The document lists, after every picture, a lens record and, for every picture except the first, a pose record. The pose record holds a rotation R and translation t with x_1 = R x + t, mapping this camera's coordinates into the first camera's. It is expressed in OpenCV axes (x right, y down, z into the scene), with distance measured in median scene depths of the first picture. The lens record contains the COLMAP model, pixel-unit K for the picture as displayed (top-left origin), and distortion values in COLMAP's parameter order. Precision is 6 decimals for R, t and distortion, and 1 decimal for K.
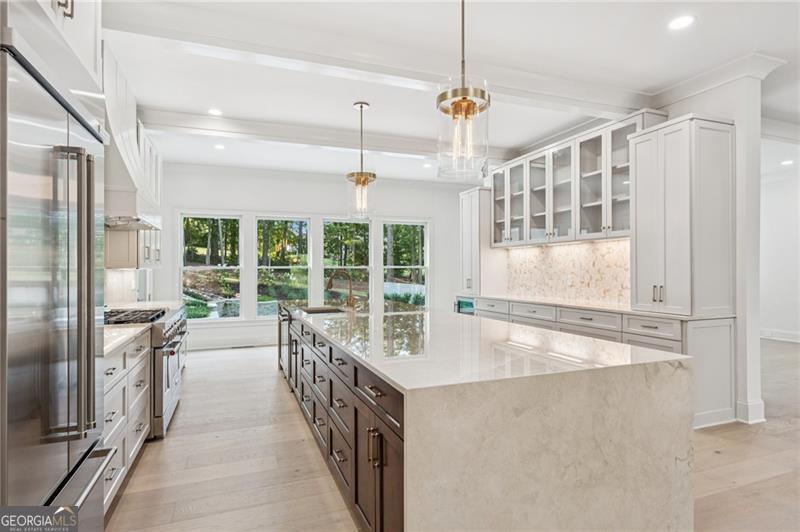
lens RADIAL K [[456.1, 0, 398.1], [0, 456.1, 263.9], [0, 0, 1]] dist [0.021861, 0.001072]
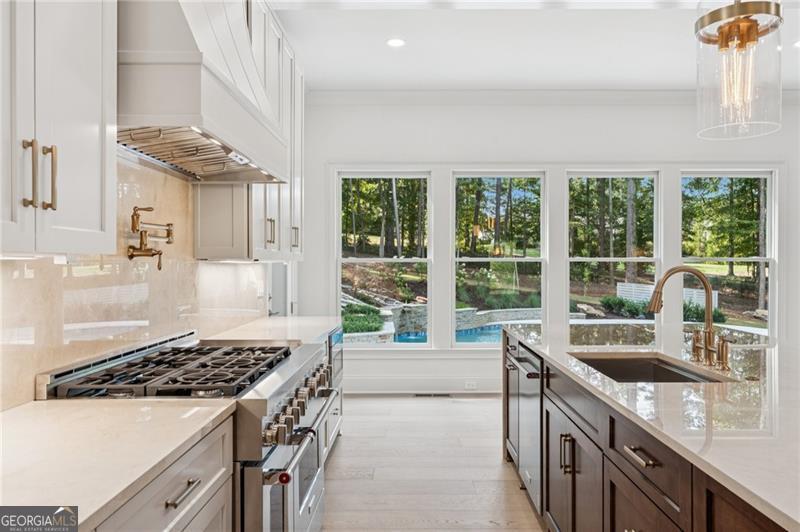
lens RADIAL K [[599.4, 0, 400.8], [0, 599.4, 264.4], [0, 0, 1]] dist [-0.001116, -0.000057]
pose [[0.934839, 0.002383, -0.355063, -0.062180], [0.002289, 0.999916, 0.012737, 0.002549], [0.355064, -0.012720, 0.934755, 0.158288]]
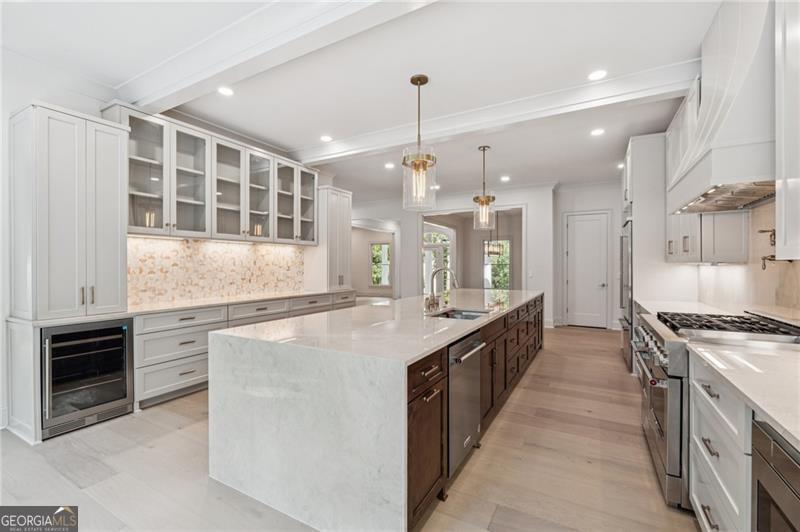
lens RADIAL K [[359.1, 0, 403.2], [0, 359.1, 270.9], [0, 0, 1]] dist [-0.005057, -0.000191]
pose [[-0.667090, 0.001381, 0.744976, -0.389396], [0.002506, 0.999997, 0.000390, 0.016728], [-0.744973, 0.002127, -0.667091, 1.009079]]
